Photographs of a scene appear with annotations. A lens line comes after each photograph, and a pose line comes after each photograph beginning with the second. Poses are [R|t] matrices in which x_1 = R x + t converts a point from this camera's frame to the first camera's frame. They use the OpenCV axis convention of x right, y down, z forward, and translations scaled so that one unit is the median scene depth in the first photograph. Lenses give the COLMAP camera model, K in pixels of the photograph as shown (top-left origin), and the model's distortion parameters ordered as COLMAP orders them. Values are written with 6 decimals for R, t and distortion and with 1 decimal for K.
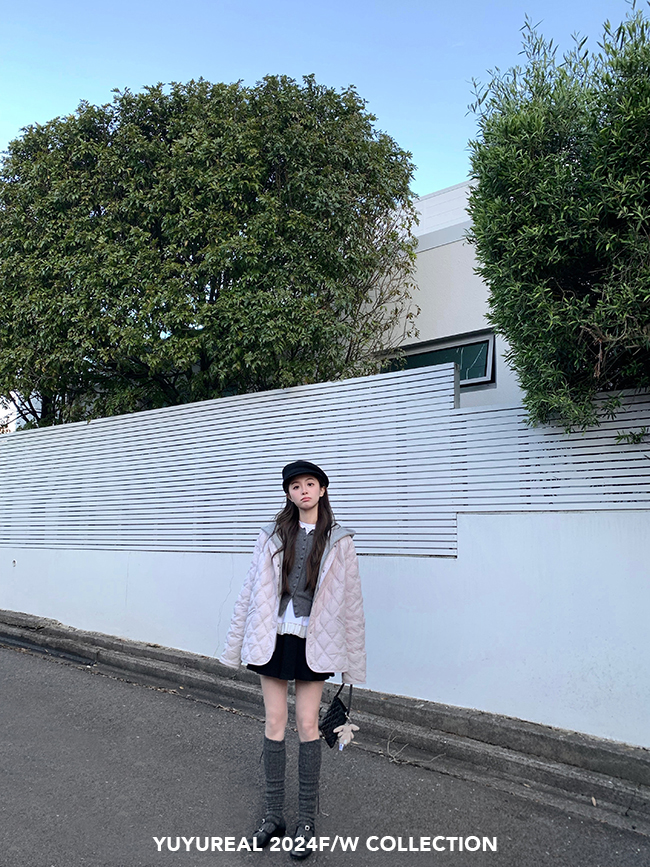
lens RADIAL K [[672.9, 0, 342.0], [0, 672.9, 442.9], [0, 0, 1]] dist [0.012332, -0.010270]
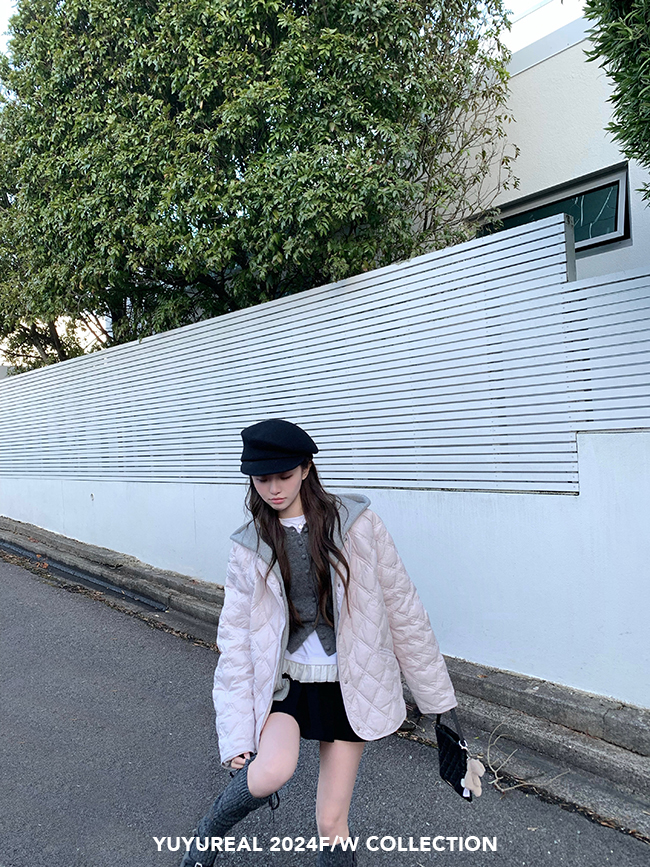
lens RADIAL K [[672.9, 0, 321.8], [0, 672.9, 434.2], [0, 0, 1]] dist [0.012332, -0.010270]
pose [[0.974750, -0.062911, -0.214252, 0.051829], [0.094789, 0.985329, 0.141921, -0.016960], [0.202180, -0.158646, 0.966413, 0.218919]]
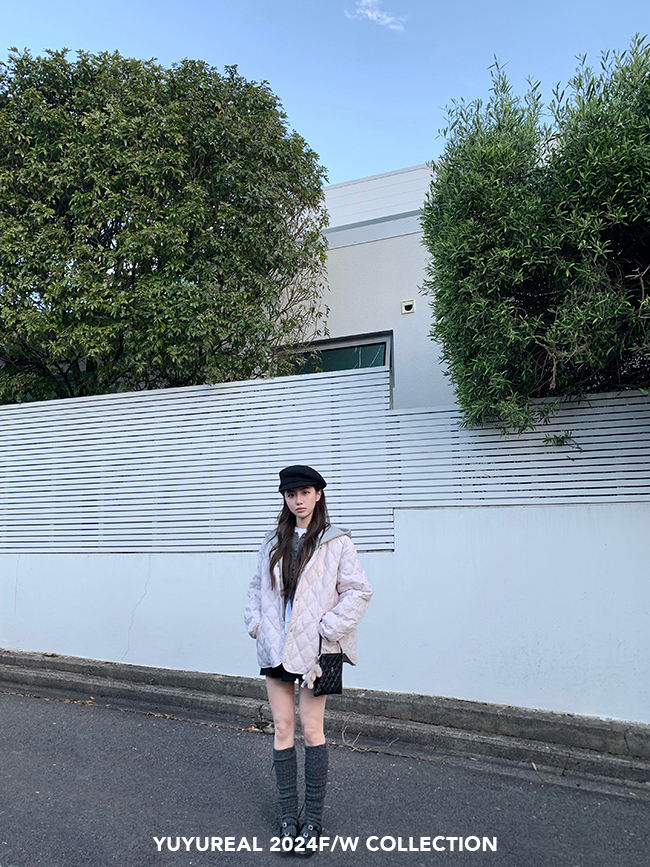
lens RADIAL K [[672.9, 0, 340.3], [0, 672.9, 434.3], [0, 0, 1]] dist [0.012332, -0.010270]
pose [[0.965991, 0.011423, 0.258323, -0.154401], [-0.012421, 0.999920, 0.002230, -0.011560], [-0.258277, -0.005363, 0.966056, 0.004122]]
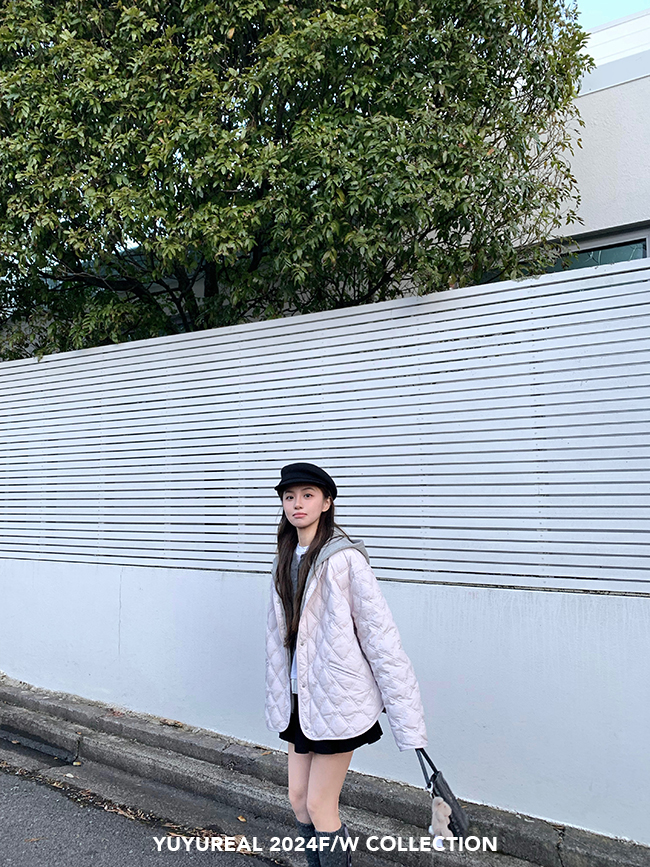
lens RADIAL K [[672.9, 0, 317.0], [0, 672.9, 432.6], [0, 0, 1]] dist [0.012332, -0.010270]
pose [[0.995583, -0.009604, 0.093396, -0.226281], [0.004036, 0.998213, 0.059626, 0.001656], [-0.093802, -0.058985, 0.993842, 0.438198]]
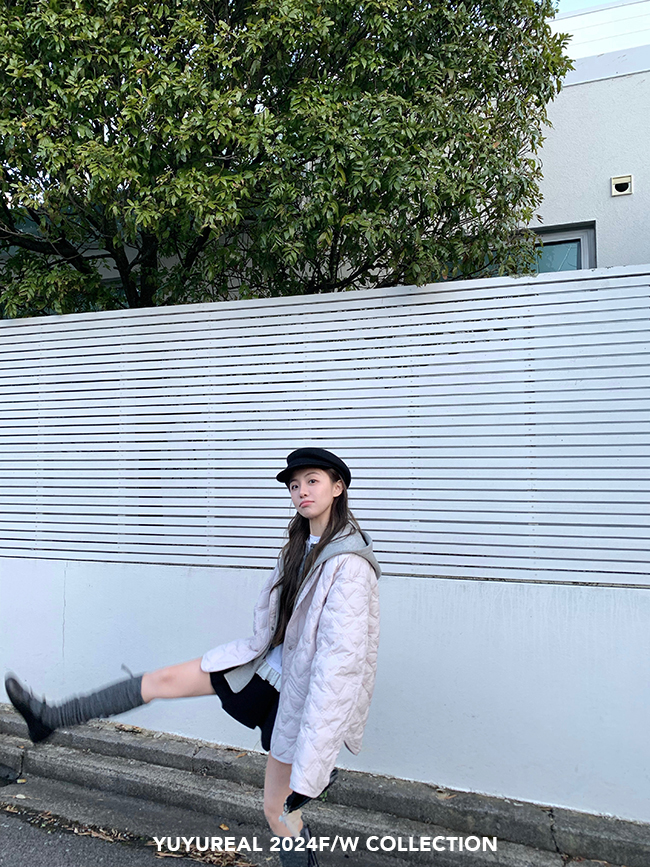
lens RADIAL K [[672.9, 0, 321.4], [0, 672.9, 431.0], [0, 0, 1]] dist [0.012332, -0.010270]
pose [[0.957167, 0.004550, 0.289501, -0.321705], [-0.033137, 0.995028, 0.093920, -0.009672], [-0.287634, -0.099490, 0.952559, 0.482543]]
